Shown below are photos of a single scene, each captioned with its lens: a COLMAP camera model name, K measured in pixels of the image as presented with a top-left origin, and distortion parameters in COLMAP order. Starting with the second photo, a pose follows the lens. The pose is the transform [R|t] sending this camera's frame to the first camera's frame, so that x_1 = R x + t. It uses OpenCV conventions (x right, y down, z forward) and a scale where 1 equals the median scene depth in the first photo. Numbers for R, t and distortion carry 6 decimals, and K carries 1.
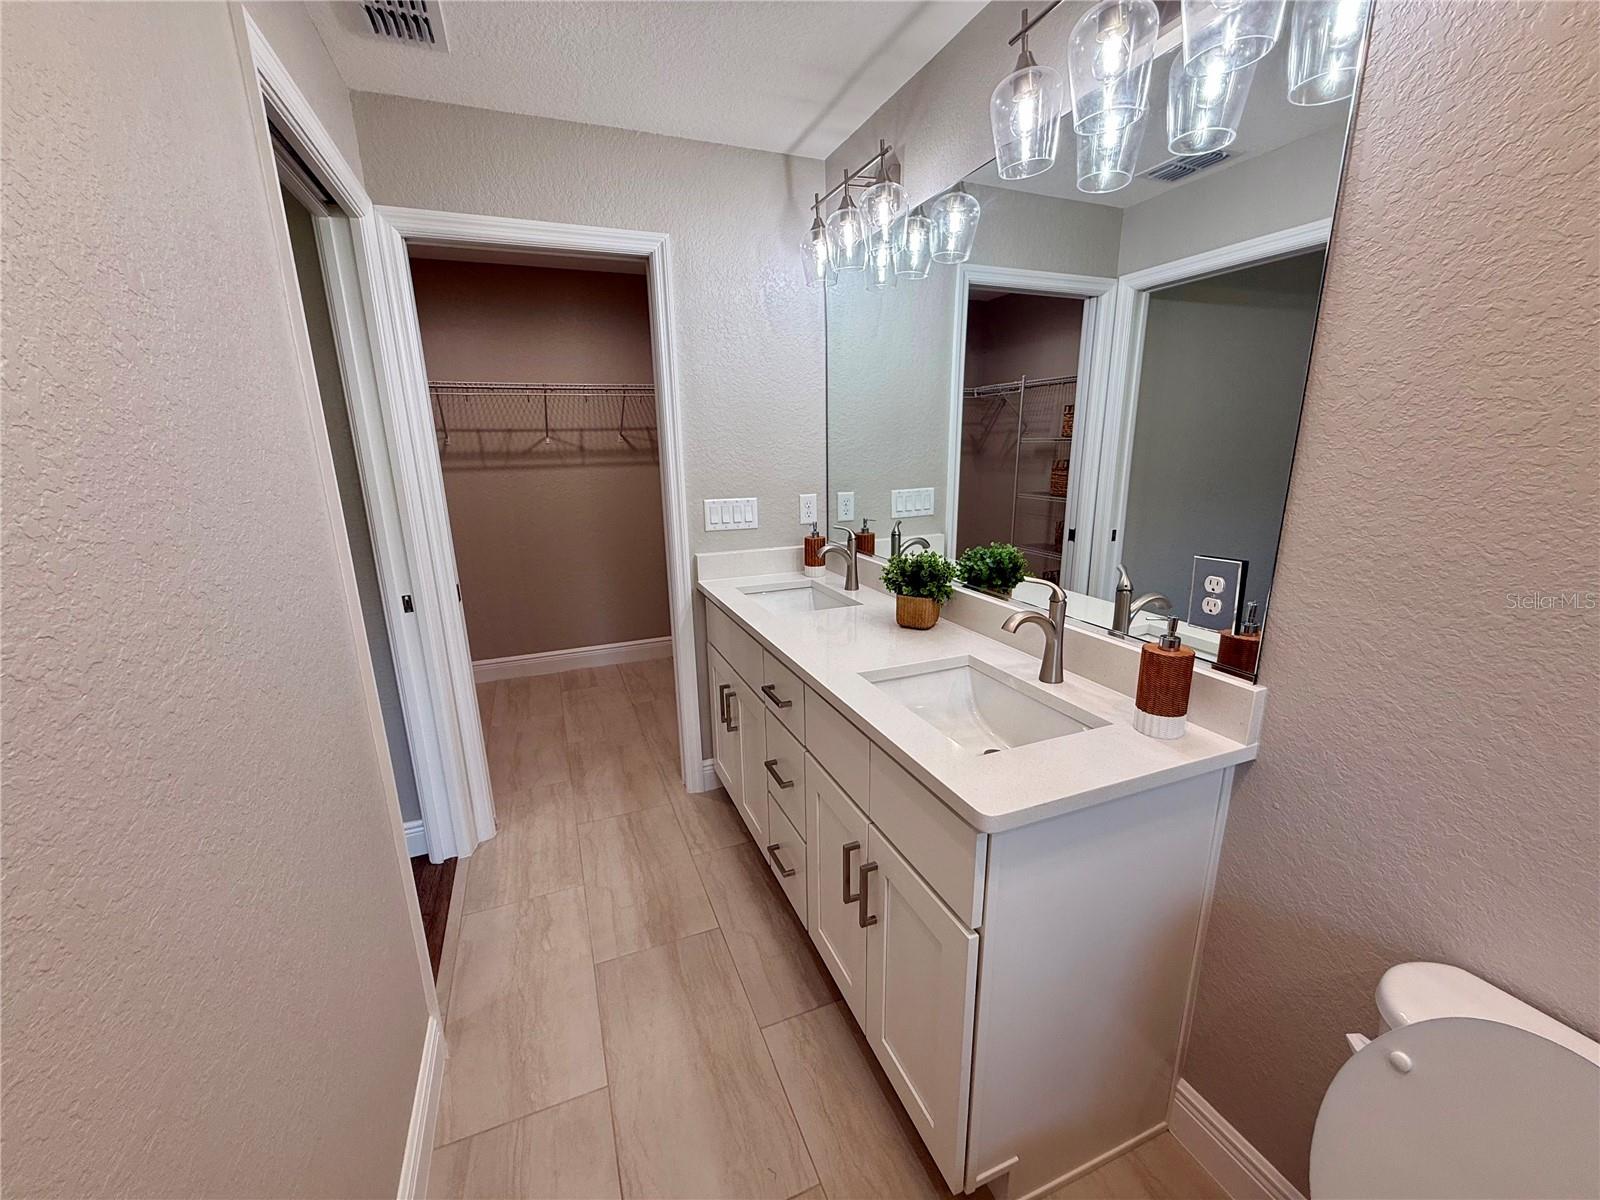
lens RADIAL K [[635.6, 0, 796.7], [0, 635.6, 603.6], [0, 0, 1]] dist [0.000159, -0.000185]
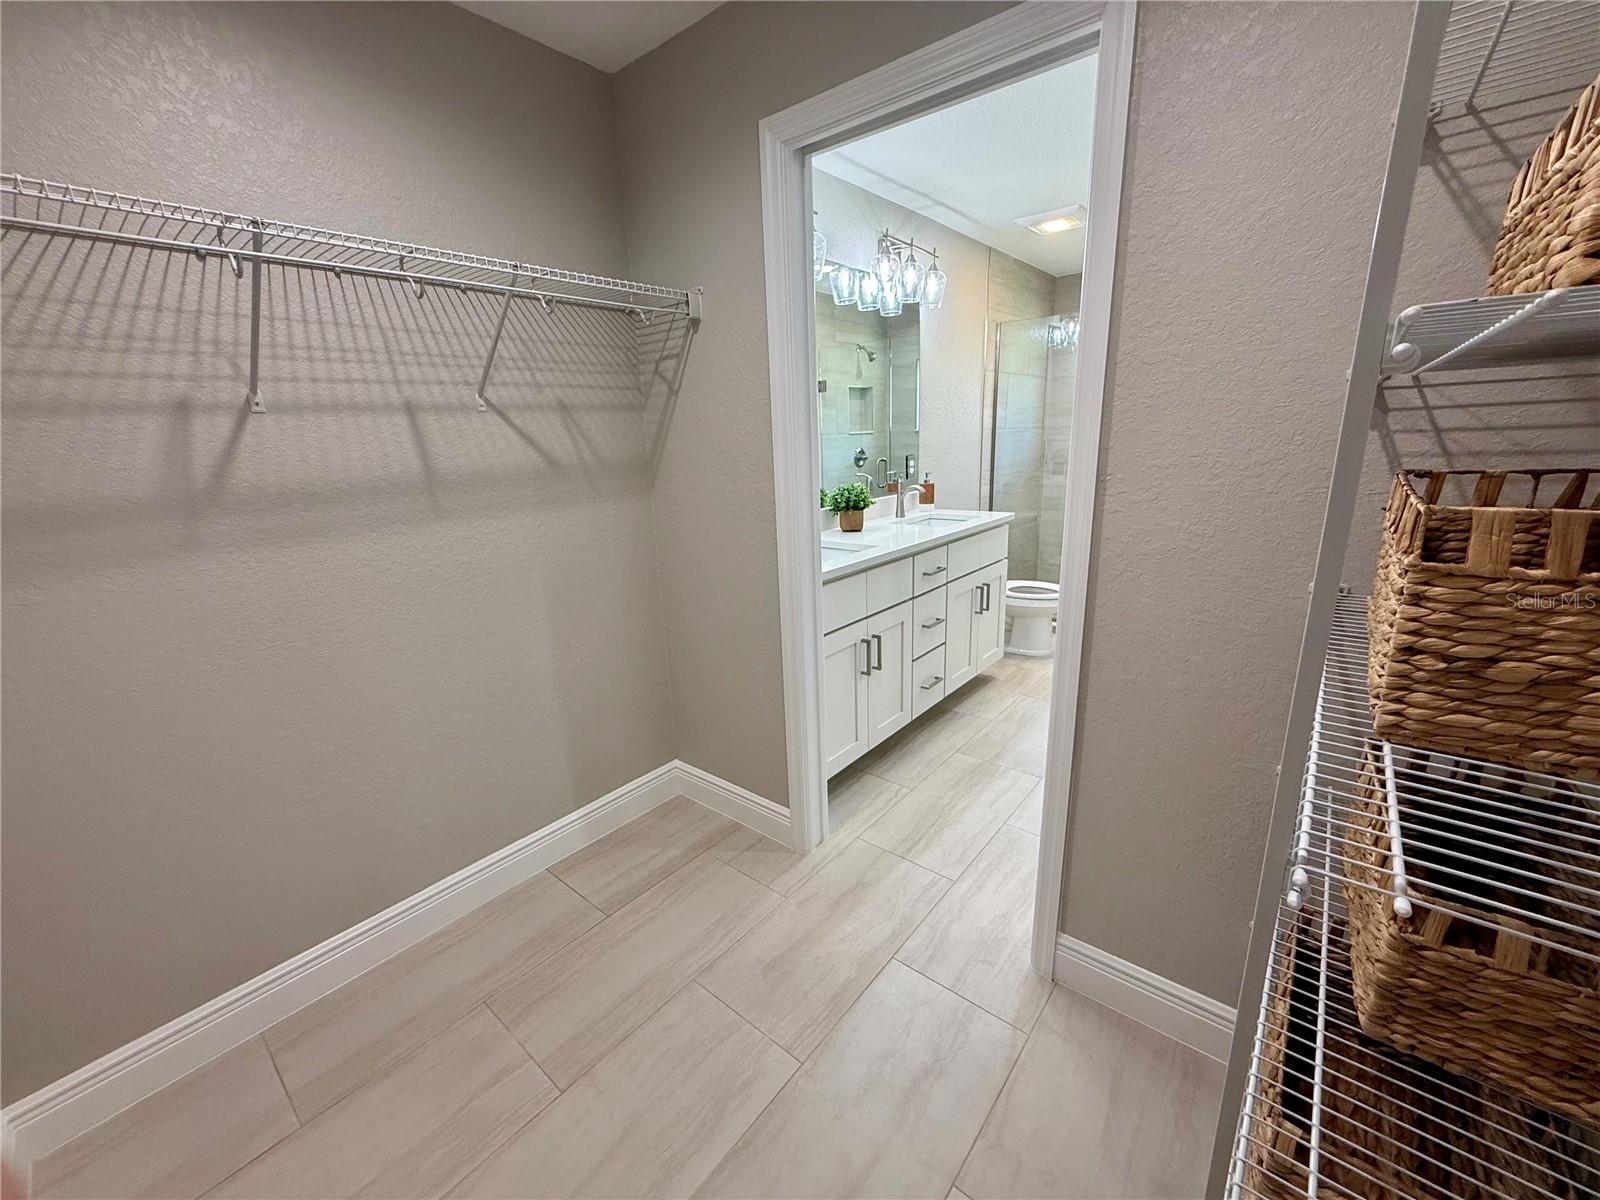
lens RADIAL K [[635.6, 0, 796.7], [0, 635.6, 603.6], [0, 0, 1]] dist [0.000159, -0.000185]
pose [[-0.471009, -0.195248, 0.860250, -0.832912], [0.255173, 0.903349, 0.344743, -0.260323], [-0.844416, 0.381890, -0.375663, 1.305459]]
